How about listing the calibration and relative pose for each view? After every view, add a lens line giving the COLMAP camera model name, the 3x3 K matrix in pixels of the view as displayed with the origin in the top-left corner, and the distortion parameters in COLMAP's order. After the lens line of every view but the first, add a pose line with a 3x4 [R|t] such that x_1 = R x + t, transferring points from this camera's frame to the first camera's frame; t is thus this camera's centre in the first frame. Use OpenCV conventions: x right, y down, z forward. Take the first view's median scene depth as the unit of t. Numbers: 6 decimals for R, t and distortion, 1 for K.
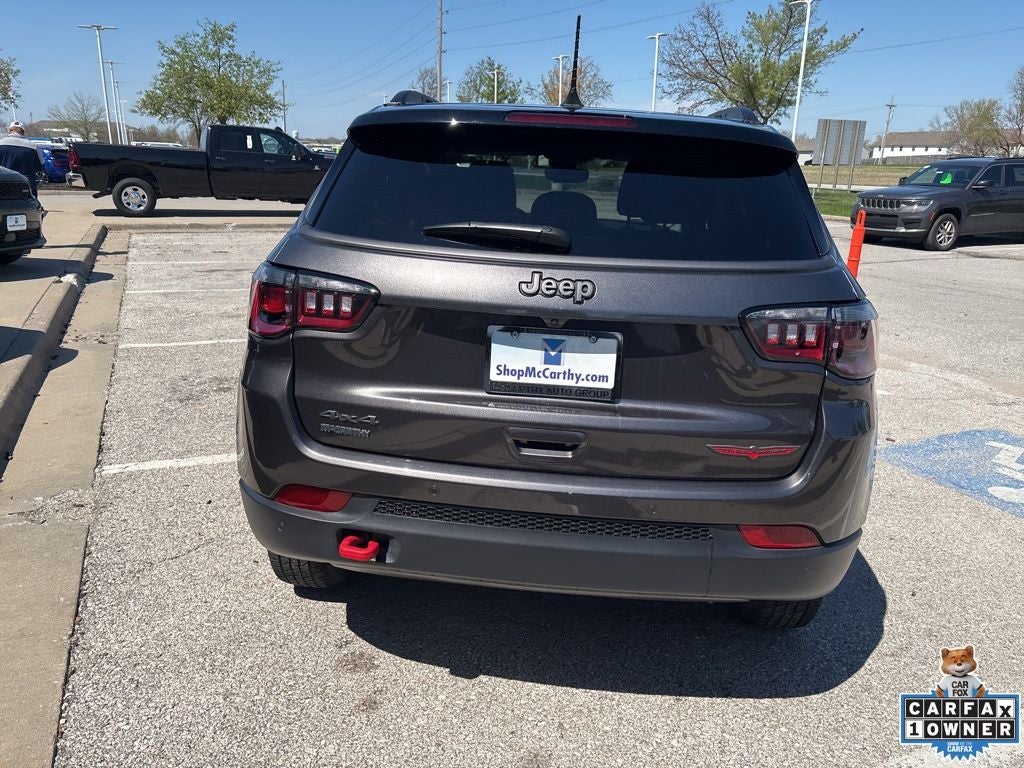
lens RADIAL K [[780.6, 0, 512.0], [0, 780.6, 384.0], [0, 0, 1]] dist [0.046984, -0.050578]
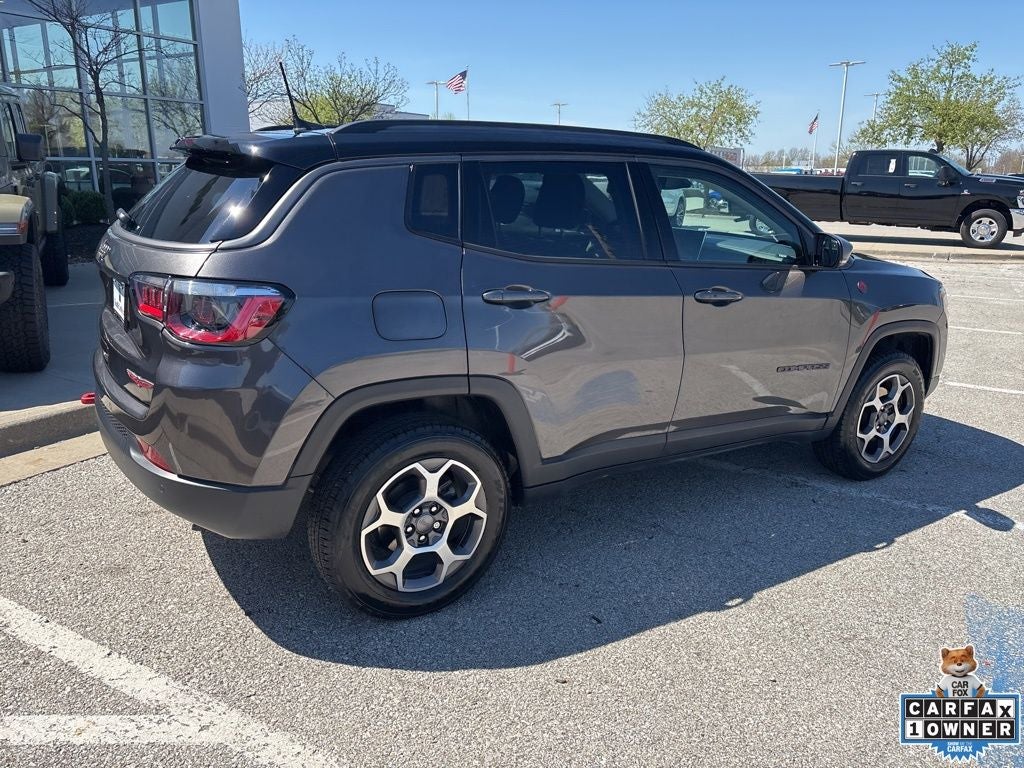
lens RADIAL K [[780.8, 0, 510.6], [0, 780.8, 373.4], [0, 0, 1]] dist [0.072341, -0.093479]
pose [[0.601162, 0.177214, -0.779230, 1.703724], [-0.214346, 0.975128, 0.056402, -0.134767], [0.769844, 0.133119, 0.624195, 0.637609]]
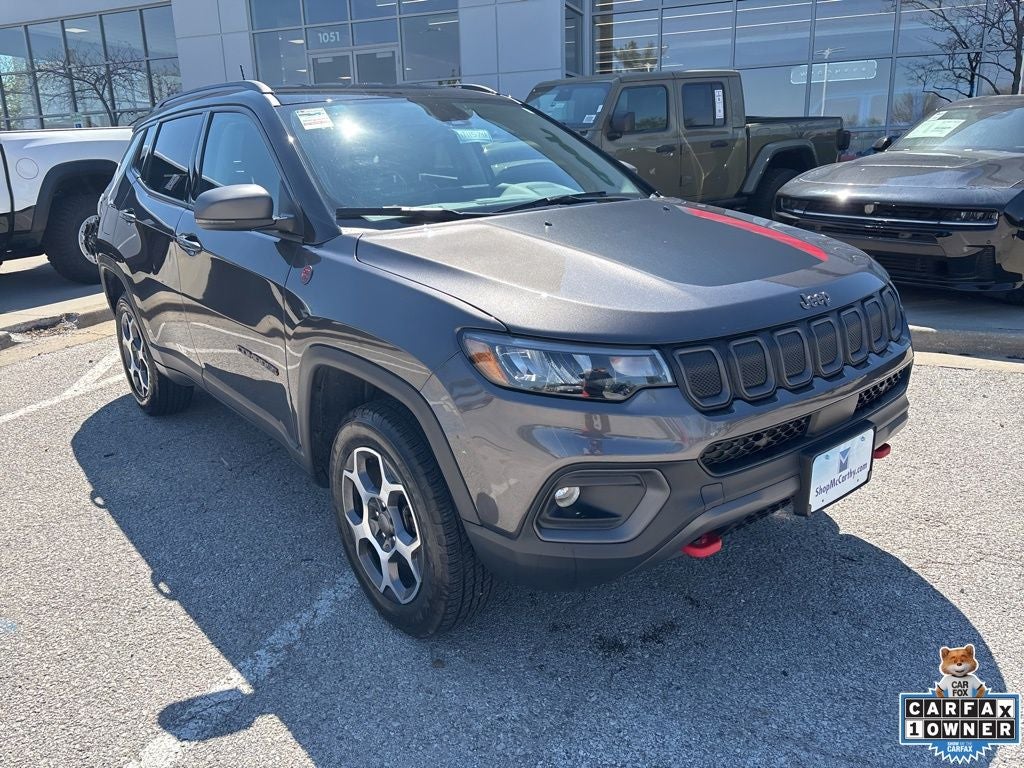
lens RADIAL K [[779.6, 0, 506.3], [0, 779.6, 376.0], [0, 0, 1]] dist [0.049370, -0.060486]
pose [[-0.733630, 0.172485, -0.657295, 1.273467], [-0.180204, 0.883242, 0.432909, -0.904937], [0.655220, 0.436042, -0.616890, 3.650777]]
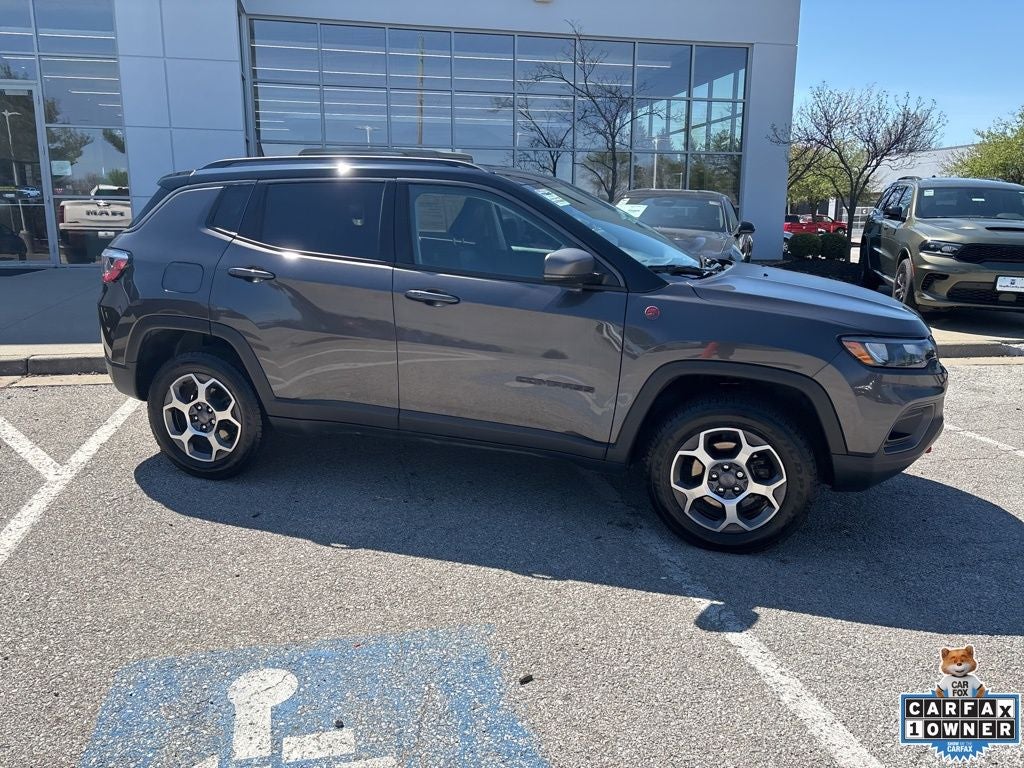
lens RADIAL K [[780.6, 0, 512.0], [0, 780.6, 384.0], [0, 0, 1]] dist [0.046984, -0.050578]
pose [[-0.219273, 0.173671, -0.960082, 2.456215], [-0.284711, 0.929811, 0.233220, -0.603805], [0.933198, 0.324485, -0.154437, 2.585116]]
